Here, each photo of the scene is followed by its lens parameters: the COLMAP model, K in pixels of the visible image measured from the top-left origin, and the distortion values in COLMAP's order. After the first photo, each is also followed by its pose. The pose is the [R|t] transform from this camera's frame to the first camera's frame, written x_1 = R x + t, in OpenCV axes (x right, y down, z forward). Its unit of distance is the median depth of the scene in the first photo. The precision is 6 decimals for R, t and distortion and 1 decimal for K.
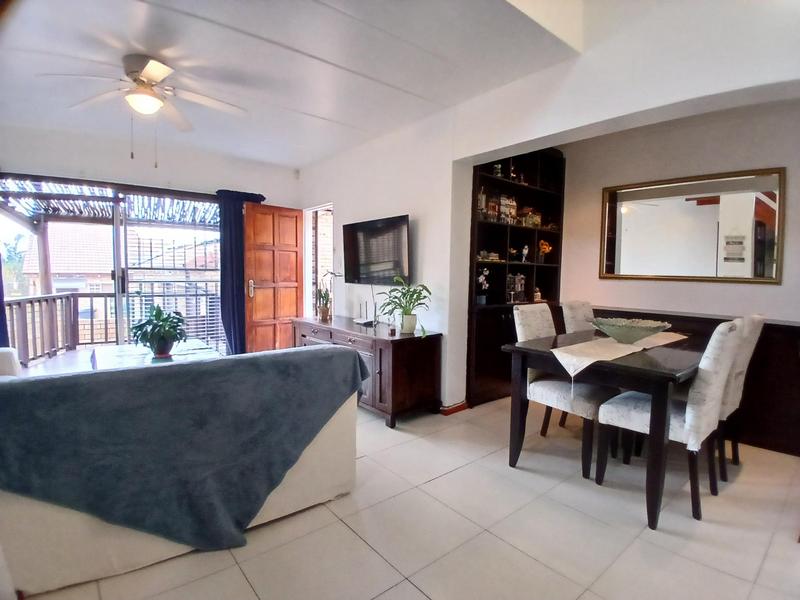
lens RADIAL K [[405.2, 0, 401.7], [0, 405.2, 303.3], [0, 0, 1]] dist [-0.002339, -0.042962]
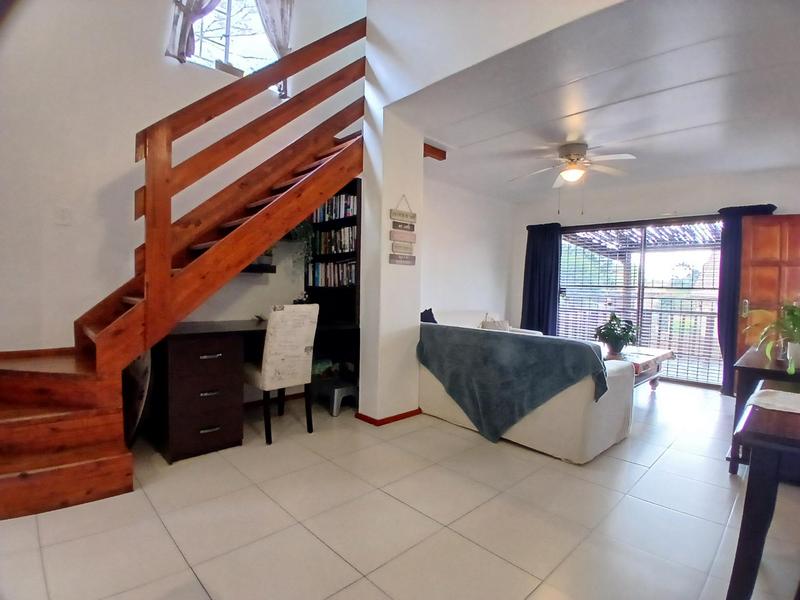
lens RADIAL K [[405.2, 0, 401.7], [0, 405.2, 303.3], [0, 0, 1]] dist [-0.002339, -0.042962]
pose [[0.076889, 0.026309, -0.996693, 0.480941], [-0.092904, 0.995492, 0.019110, 0.007282], [0.992702, 0.091128, 0.078986, 0.158351]]
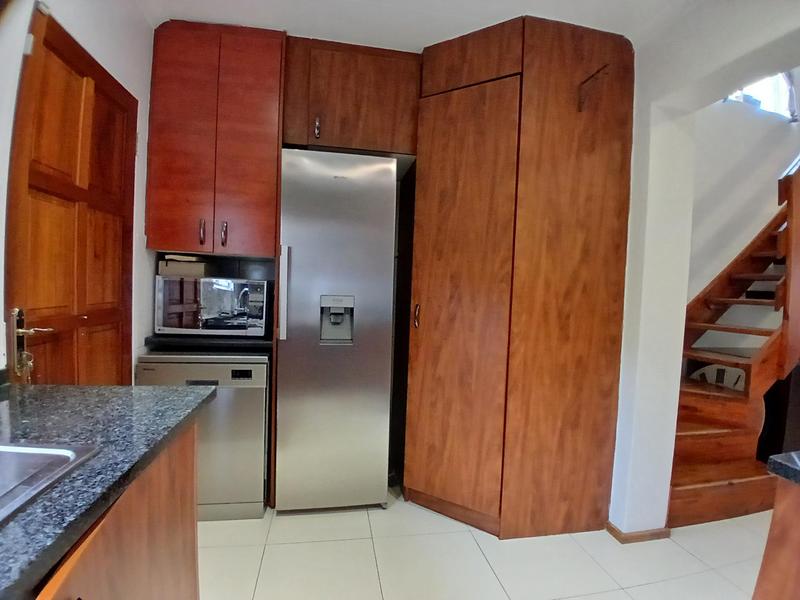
lens RADIAL K [[405.2, 0, 401.7], [0, 405.2, 303.3], [0, 0, 1]] dist [-0.002339, -0.042962]
pose [[-0.484528, 0.000746, -0.874775, 0.663974], [-0.105206, 0.992692, 0.059119, 0.027792], [0.868426, 0.120677, -0.480908, -0.332202]]
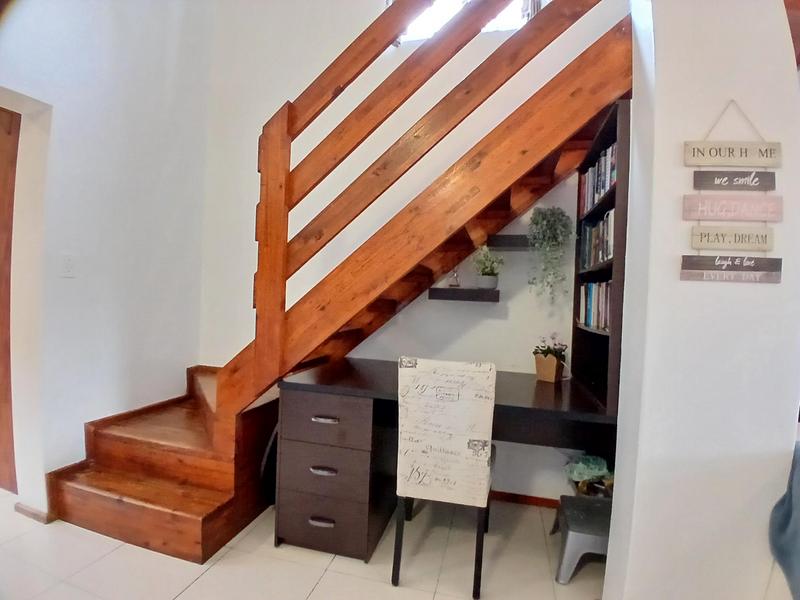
lens RADIAL K [[401.8, 0, 398.2], [0, 401.8, 307.4], [0, 0, 1]] dist [-0.001439, -0.042258]
pose [[-0.803298, -0.033396, -0.594641, 0.076469], [-0.094100, 0.993003, 0.071350, -0.030109], [0.588097, 0.113270, -0.800819, 0.296217]]
